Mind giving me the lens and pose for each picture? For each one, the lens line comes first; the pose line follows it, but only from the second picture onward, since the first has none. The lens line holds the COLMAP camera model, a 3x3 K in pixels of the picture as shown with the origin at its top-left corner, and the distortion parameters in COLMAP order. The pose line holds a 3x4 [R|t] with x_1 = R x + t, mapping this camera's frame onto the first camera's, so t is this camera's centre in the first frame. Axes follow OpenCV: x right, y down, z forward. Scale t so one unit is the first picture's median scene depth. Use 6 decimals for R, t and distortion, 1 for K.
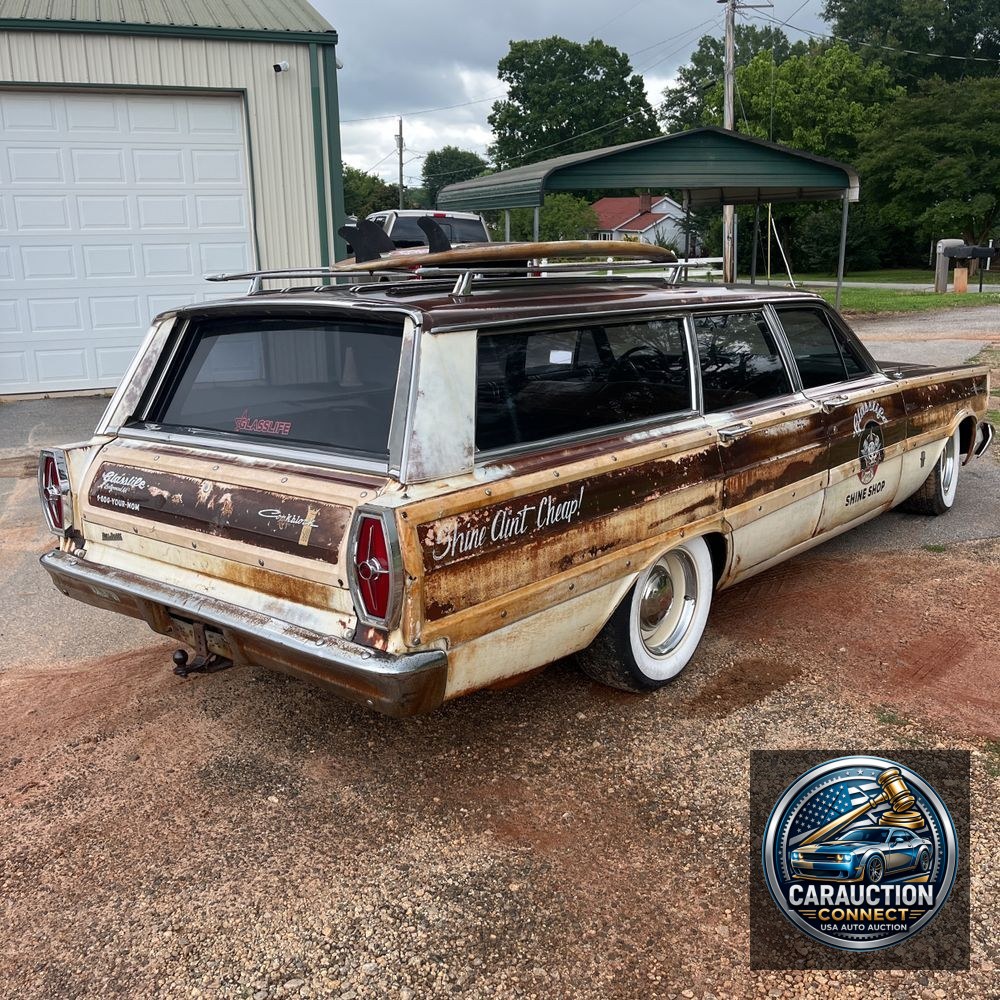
lens RADIAL K [[1022.7, 0, 497.6], [0, 1022.7, 485.4], [0, 0, 1]] dist [0.025745, 0.000000]
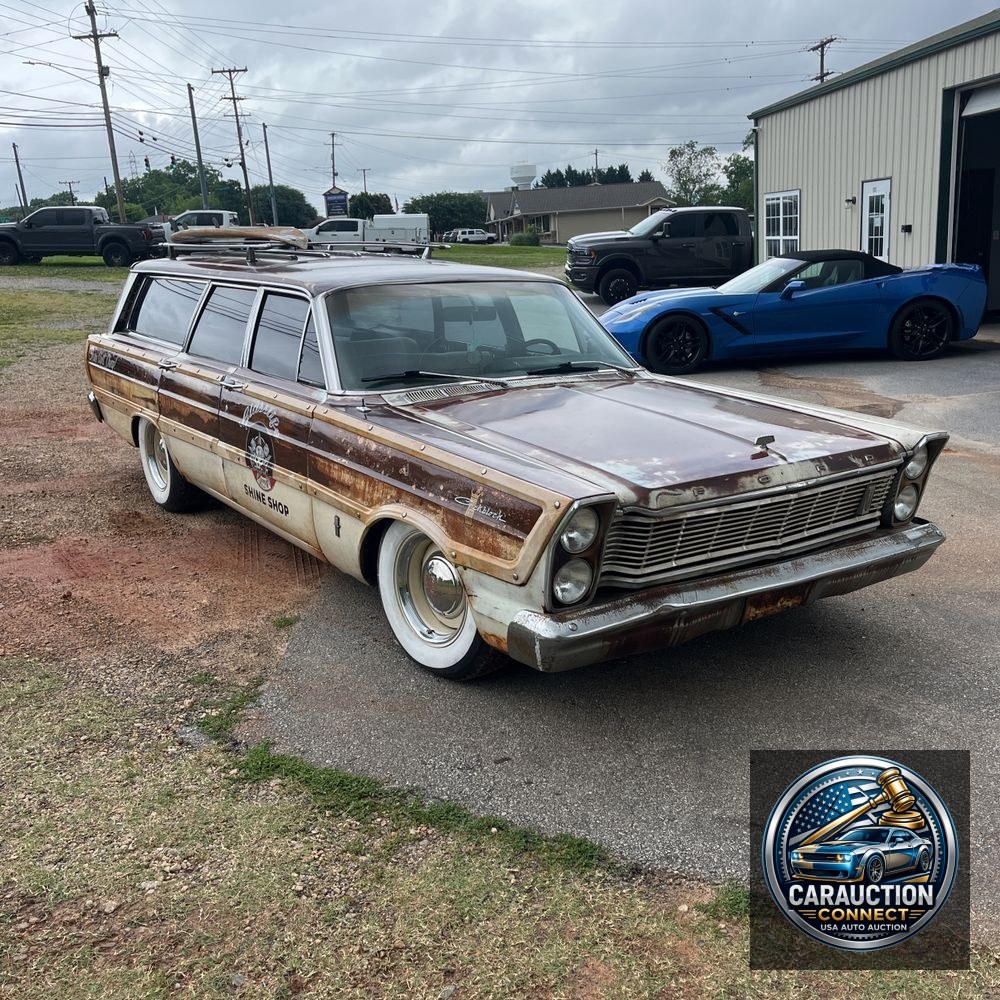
lens RADIAL K [[1022.7, 0, 507.9], [0, 1022.7, 501.6], [0, 0, 1]] dist [0.025745, 0.000000]
pose [[-0.239108, 0.266099, -0.933819, 1.514715], [-0.192496, 0.929637, 0.314197, -0.419945], [0.951721, 0.254884, -0.171061, 1.765744]]
